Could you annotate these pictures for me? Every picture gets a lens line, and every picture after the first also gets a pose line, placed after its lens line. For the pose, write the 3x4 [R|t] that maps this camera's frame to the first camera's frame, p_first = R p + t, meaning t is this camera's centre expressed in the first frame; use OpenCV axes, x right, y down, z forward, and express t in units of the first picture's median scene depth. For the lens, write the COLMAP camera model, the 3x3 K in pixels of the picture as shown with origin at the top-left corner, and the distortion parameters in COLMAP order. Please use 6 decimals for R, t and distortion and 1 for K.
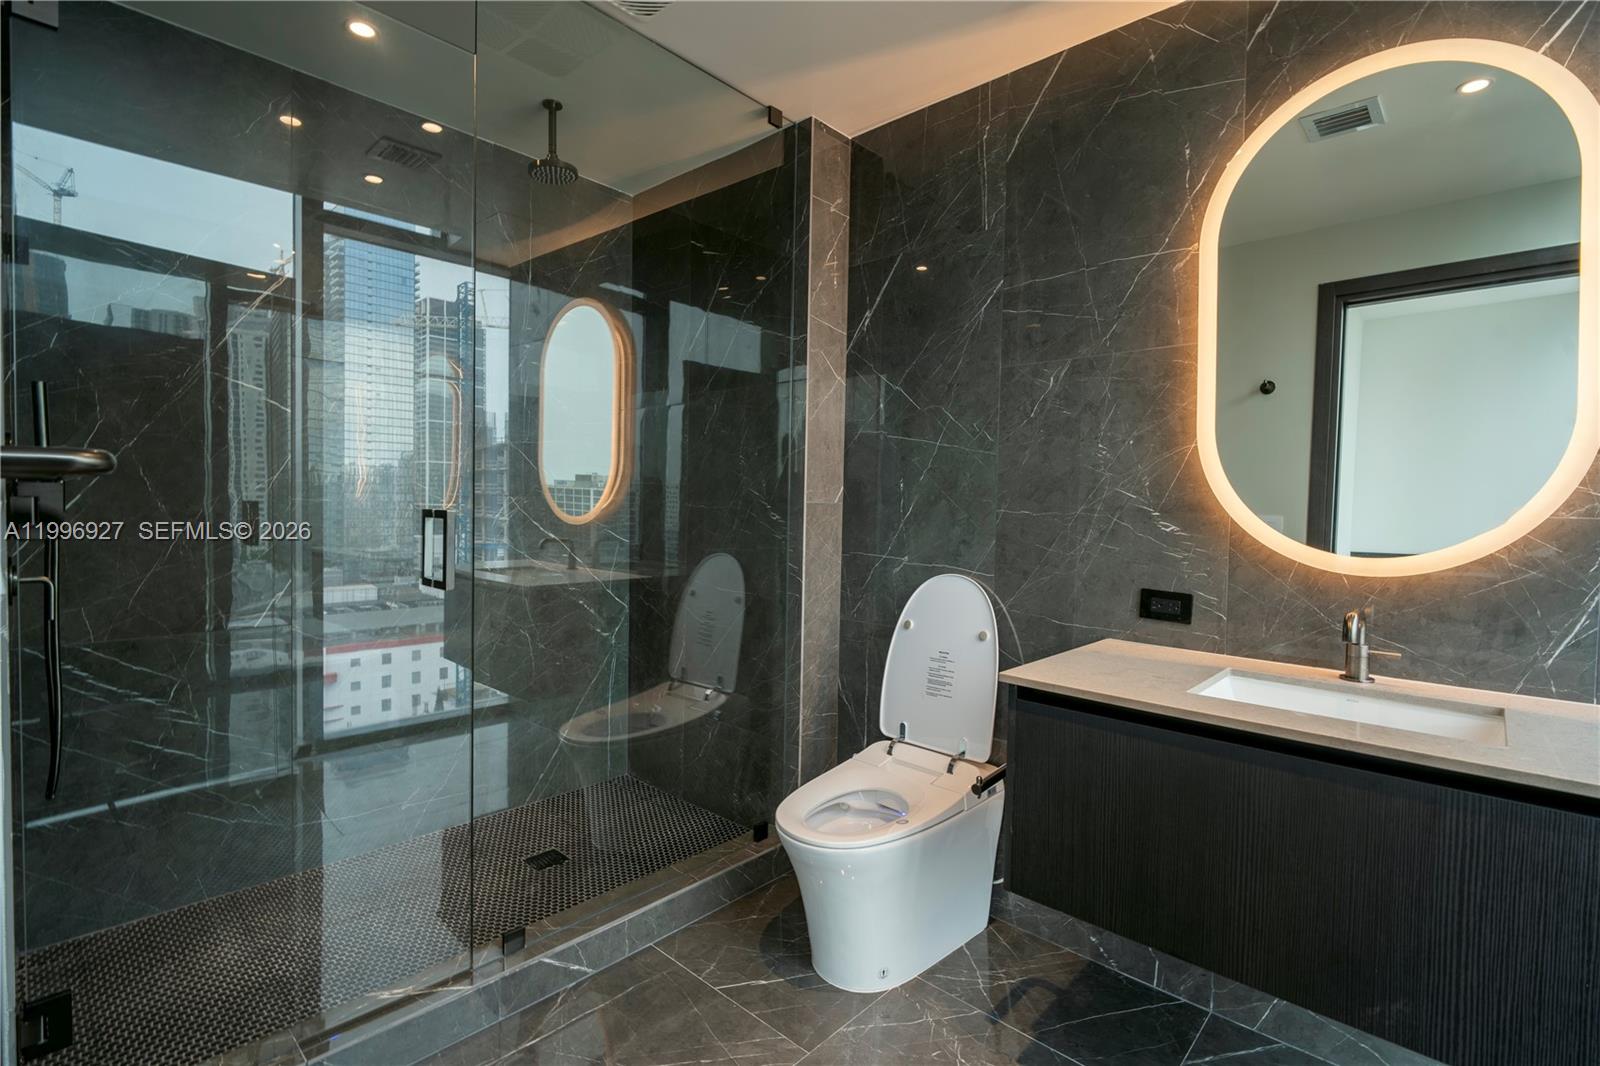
lens RADIAL K [[744.3, 0, 801.1], [0, 744.3, 525.9], [0, 0, 1]] dist [0.000549, -0.008733]
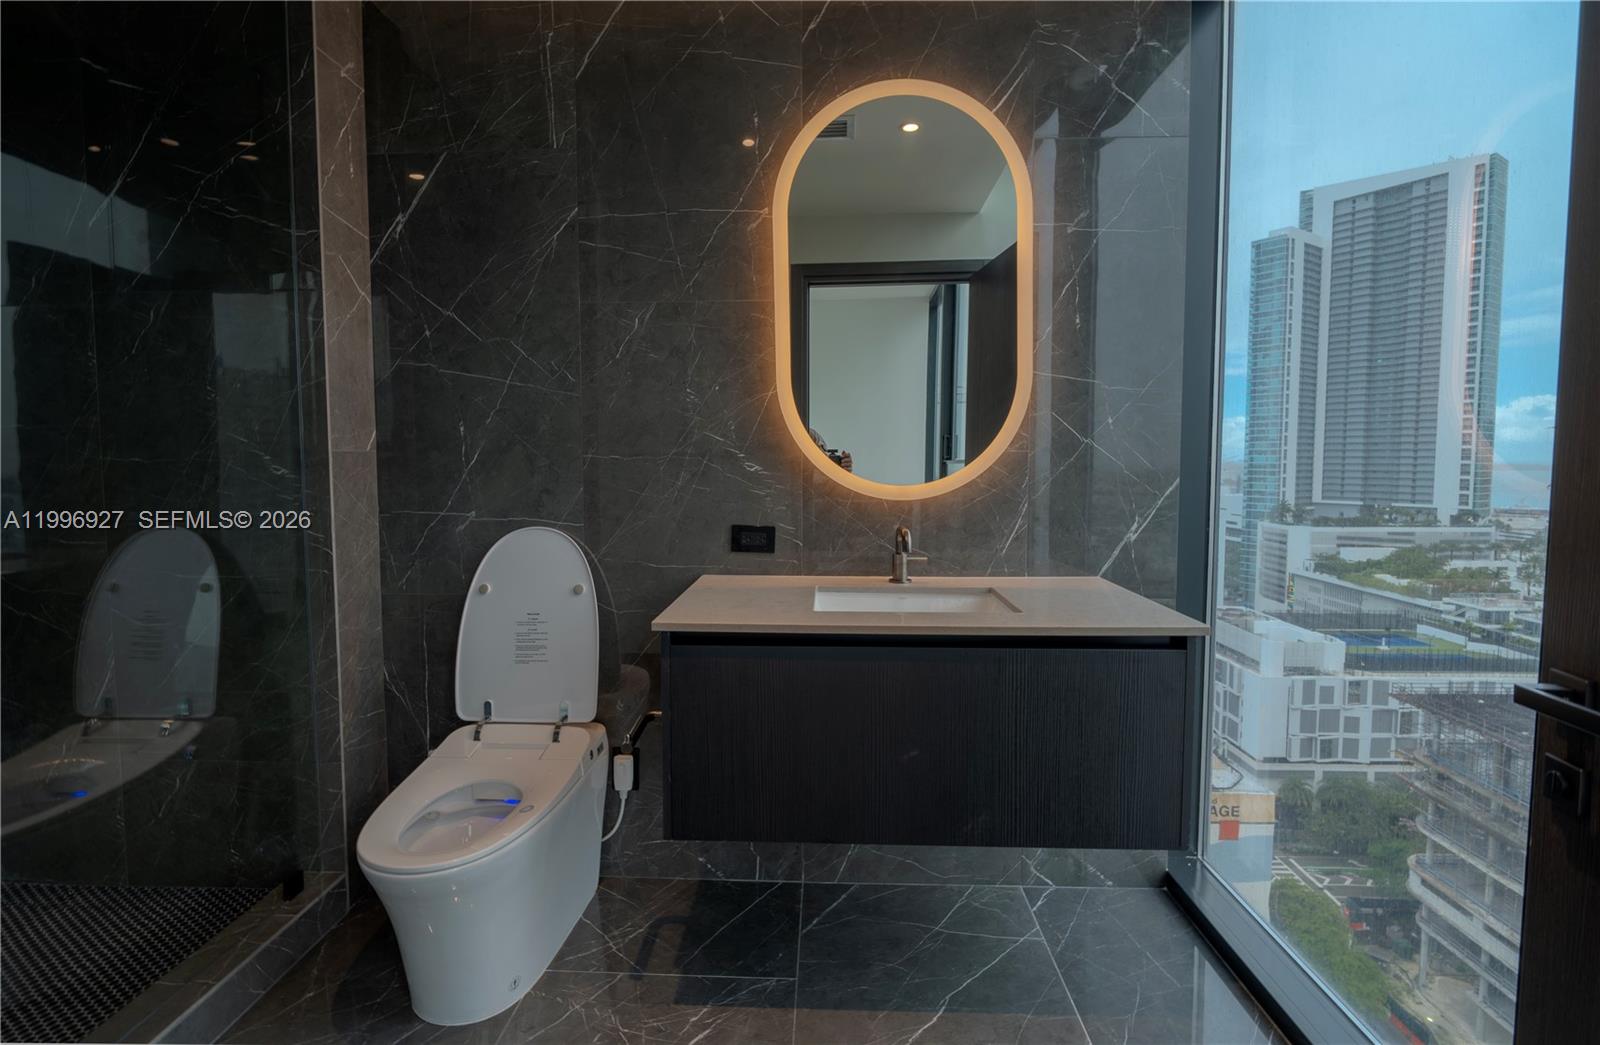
lens RADIAL K [[743.4, 0, 799.2], [0, 743.4, 504.9], [0, 0, 1]] dist [0.002792, -0.008535]
pose [[0.758424, -0.061747, 0.648830, -0.145355], [0.036154, 0.997955, 0.052712, 0.001733], [-0.650758, -0.016521, 0.759105, 0.106010]]
